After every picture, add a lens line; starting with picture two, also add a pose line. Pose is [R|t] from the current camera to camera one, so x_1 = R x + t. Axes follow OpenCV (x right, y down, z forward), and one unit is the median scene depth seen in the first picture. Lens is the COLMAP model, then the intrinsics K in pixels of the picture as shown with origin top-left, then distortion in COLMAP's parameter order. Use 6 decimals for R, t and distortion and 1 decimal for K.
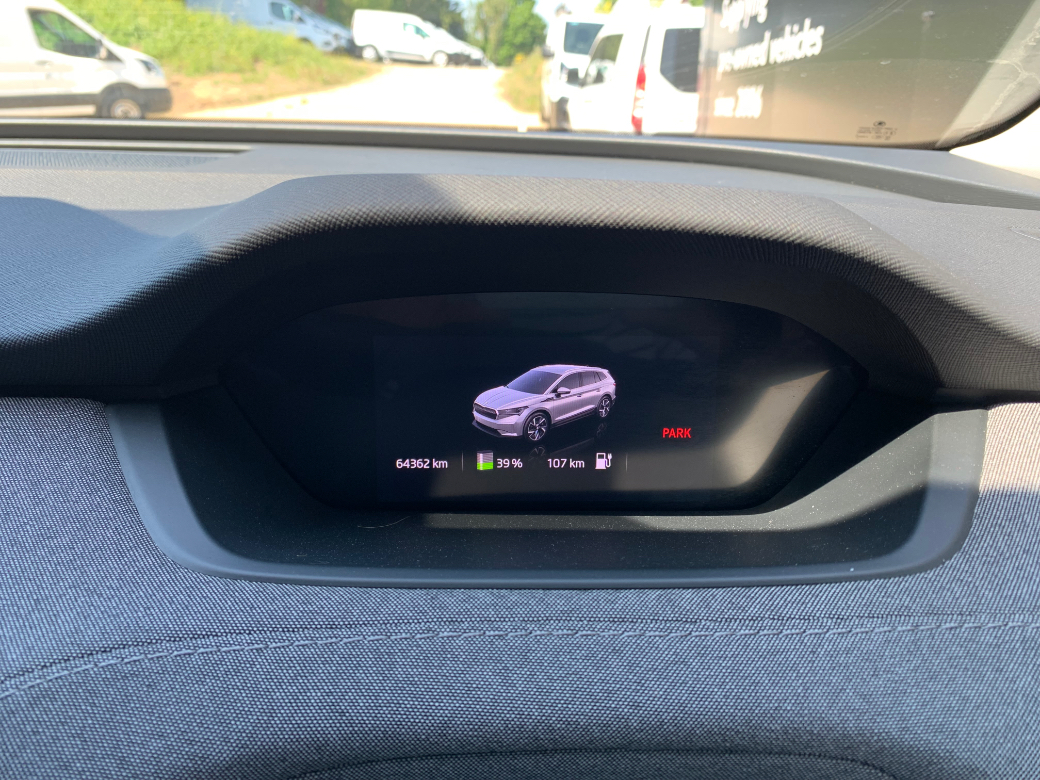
lens RADIAL K [[790.2, 0, 529.5], [0, 790.2, 384.3], [0, 0, 1]] dist [0.030768, -0.074288]
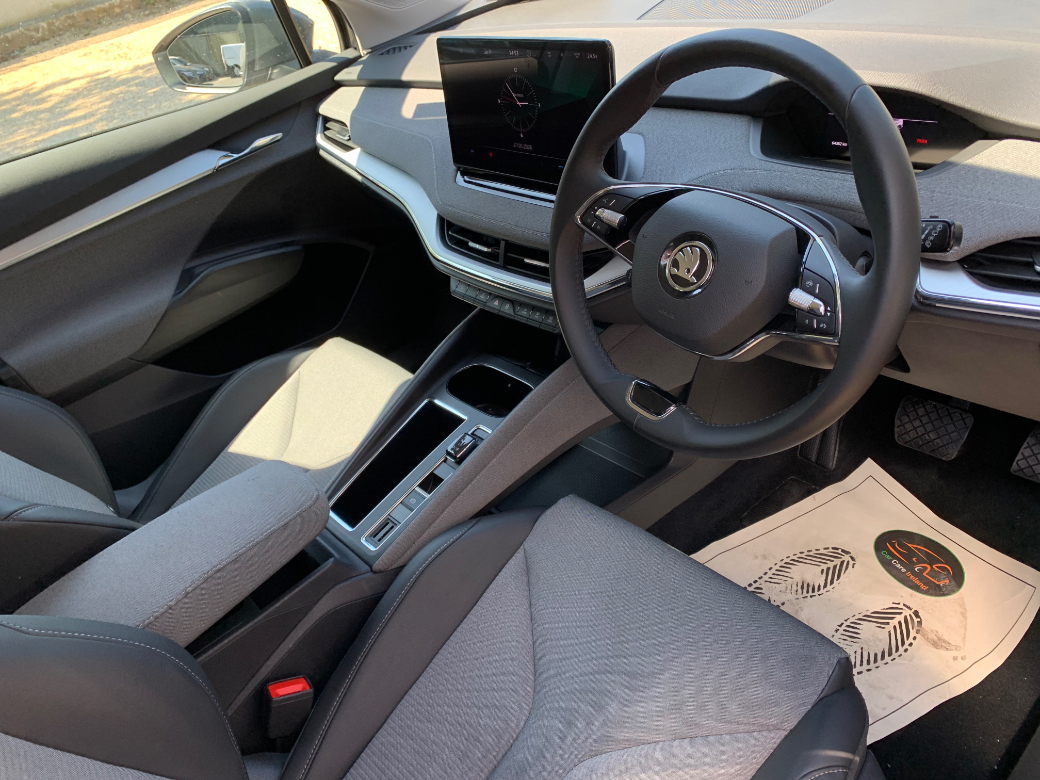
lens RADIAL K [[790.2, 0, 529.5], [0, 790.2, 384.3], [0, 0, 1]] dist [0.030768, -0.074288]
pose [[0.641913, 0.308220, -0.702102, 1.605776], [-0.025127, 0.923617, 0.382491, -0.192425], [0.766365, -0.227884, 0.600627, -2.073373]]
